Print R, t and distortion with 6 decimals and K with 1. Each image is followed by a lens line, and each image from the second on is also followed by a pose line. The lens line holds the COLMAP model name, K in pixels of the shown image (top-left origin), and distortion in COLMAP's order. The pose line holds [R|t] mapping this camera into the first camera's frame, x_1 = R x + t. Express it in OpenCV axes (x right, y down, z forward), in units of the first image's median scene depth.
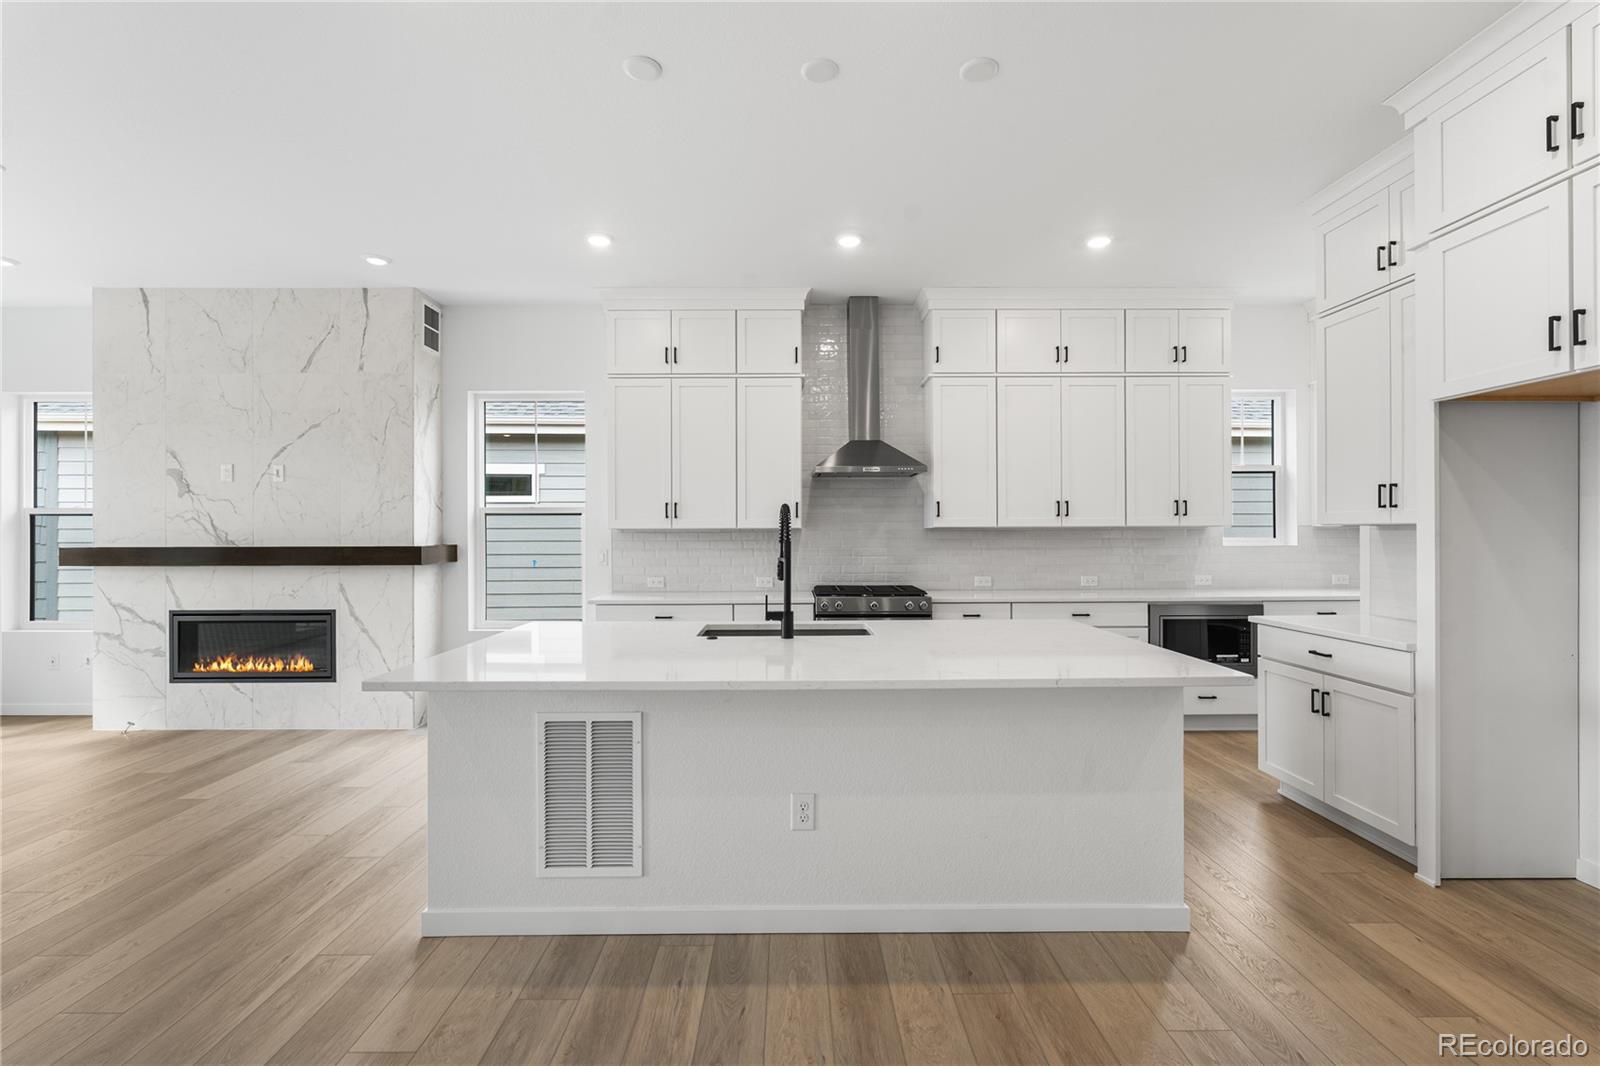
lens RADIAL K [[709.0, 0, 795.6], [0, 709.0, 532.0], [0, 0, 1]] dist [-0.002386, -0.000623]
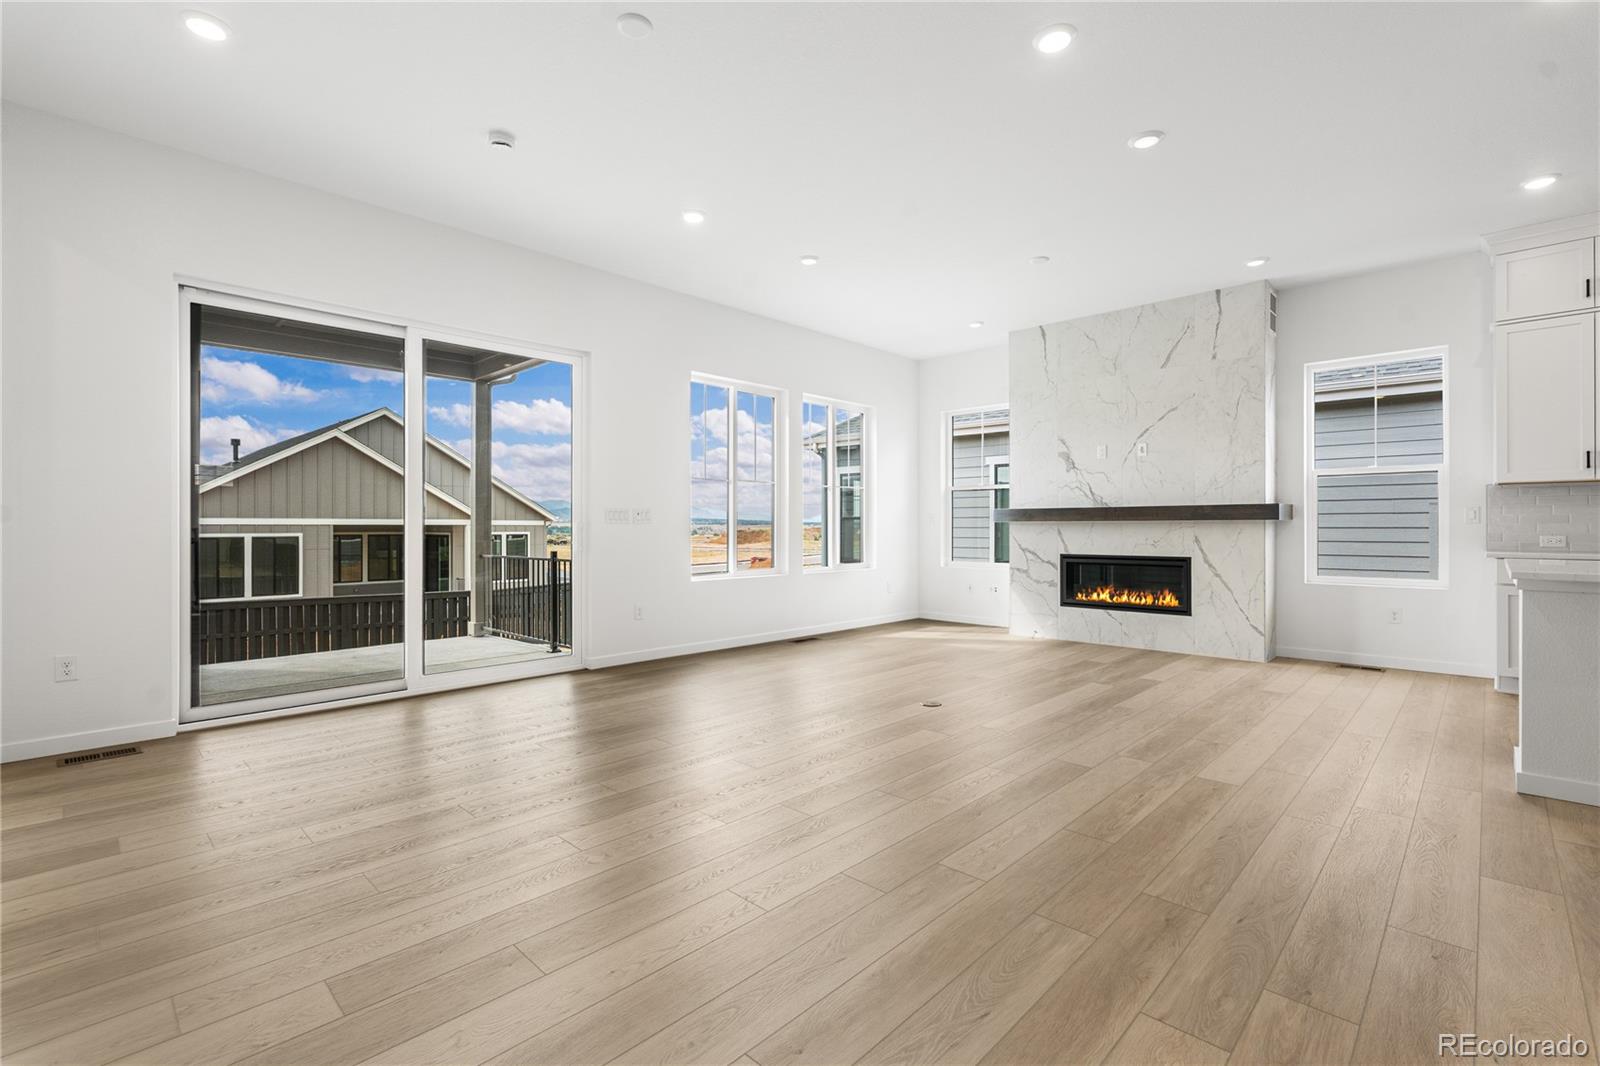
lens RADIAL K [[717.0, 0, 799.6], [0, 717.0, 527.1], [0, 0, 1]] dist [-0.000930, 0.000322]
pose [[0.713287, 0.001775, -0.700870, -0.262562], [0.001186, 0.999992, 0.003739, 0.051973], [0.700871, -0.003499, 0.713279, -0.363362]]
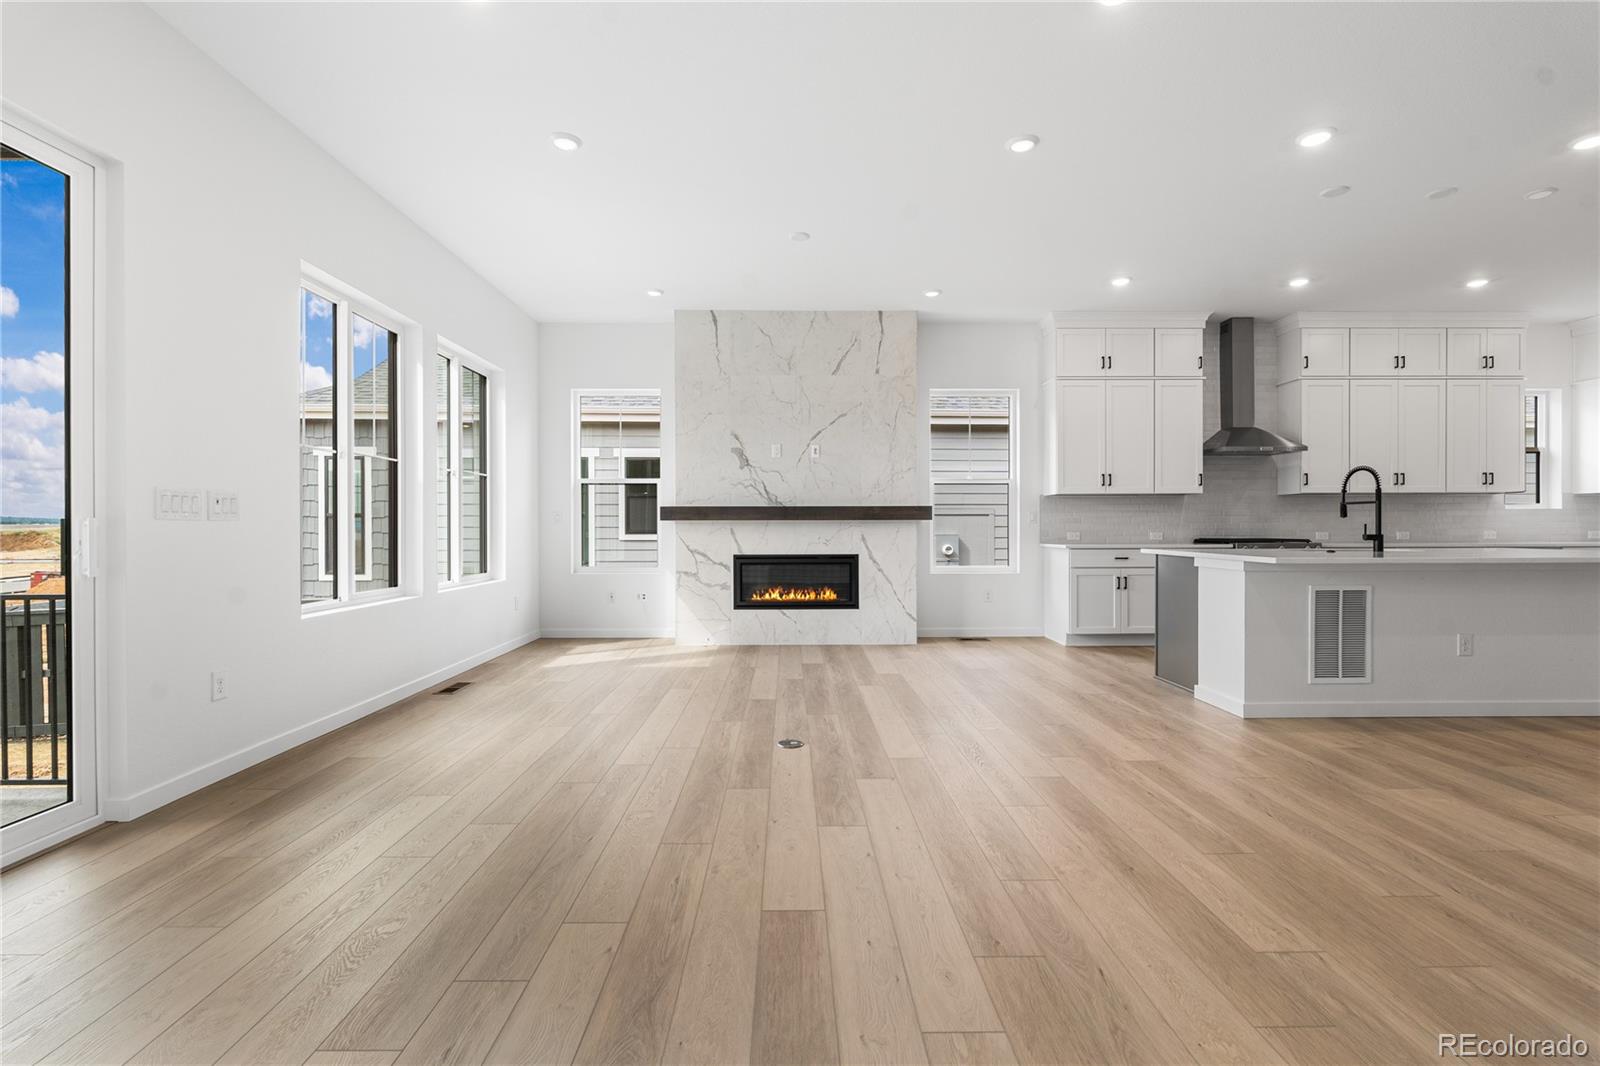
lens RADIAL K [[709.0, 0, 795.6], [0, 709.0, 532.0], [0, 0, 1]] dist [-0.002386, -0.000623]
pose [[0.999998, 0.000748, 0.001836, -0.769804], [-0.000768, 0.999940, 0.010973, 0.053617], [-0.001828, -0.010974, 0.999938, -0.327086]]
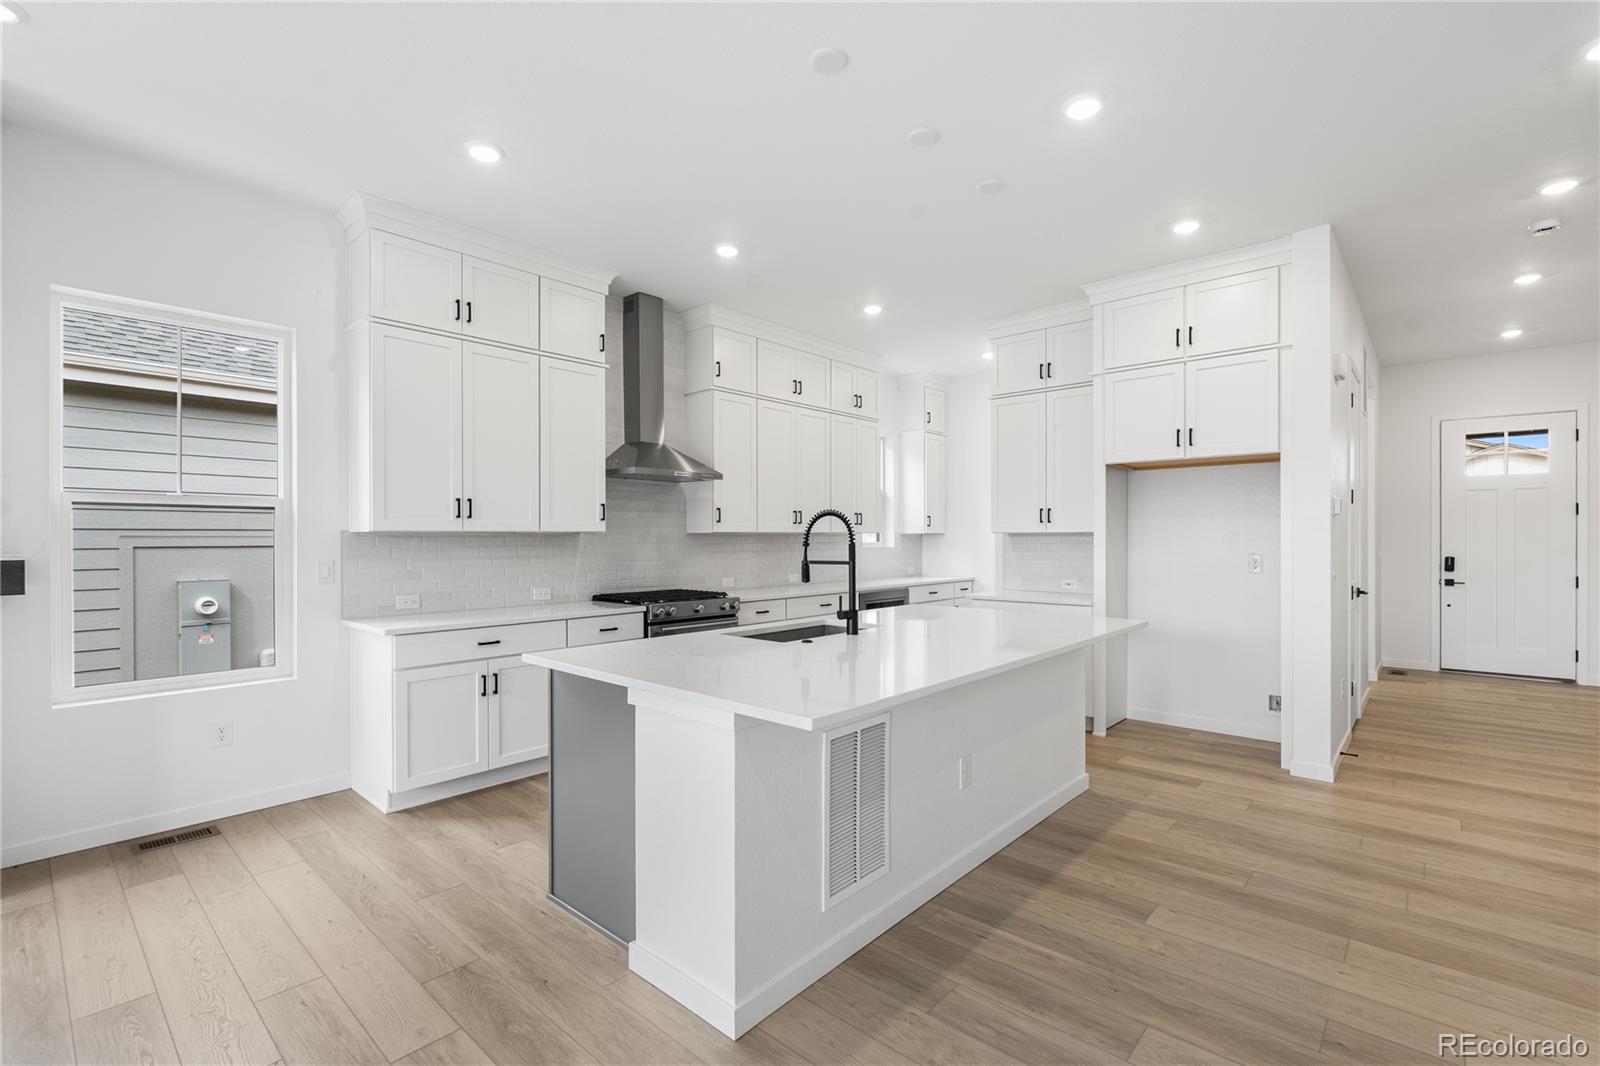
lens RADIAL K [[715.6, 0, 798.7], [0, 715.6, 537.3], [0, 0, 1]] dist [-0.002622, -0.000004]
pose [[0.674040, 0.002368, 0.738691, -0.518940], [-0.002295, 0.999997, -0.001111, 0.001943], [-0.738692, -0.000947, 0.674043, 0.194271]]
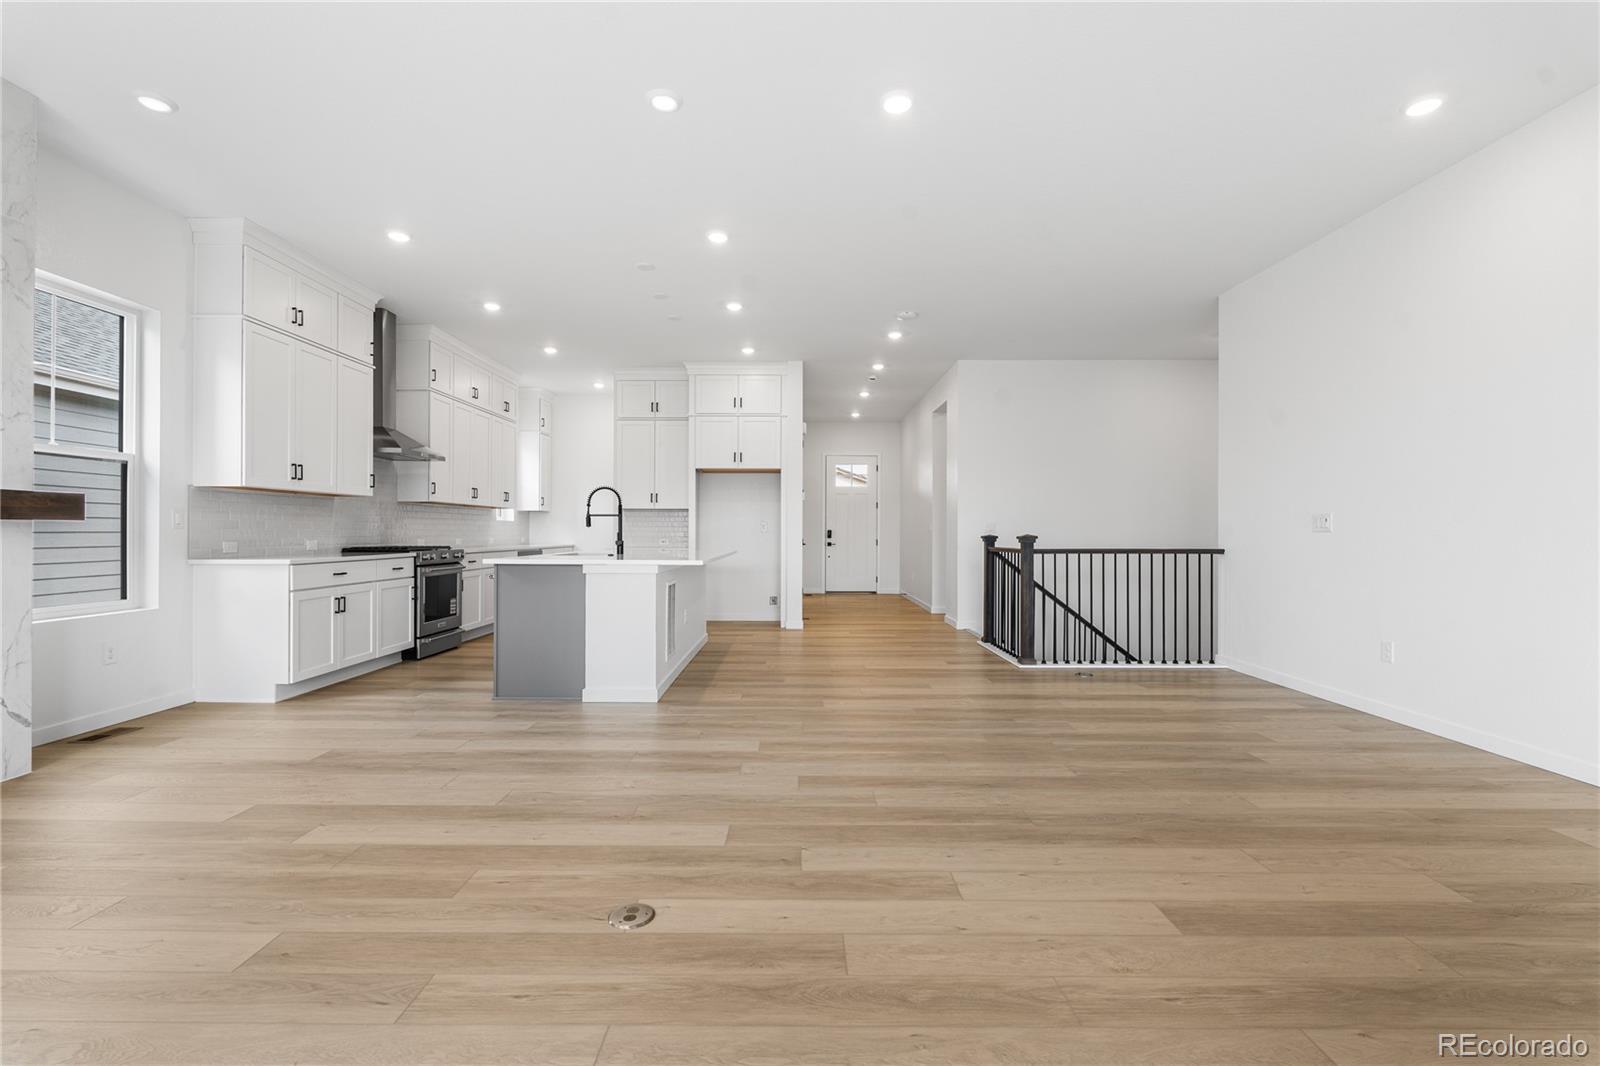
lens RADIAL K [[709.0, 0, 795.6], [0, 709.0, 532.0], [0, 0, 1]] dist [-0.002386, -0.000623]
pose [[0.010730, 0.004306, 0.999933, -1.184213], [-0.005957, 0.999973, -0.004242, 0.055251], [-0.999925, -0.005911, 0.010755, 0.291161]]
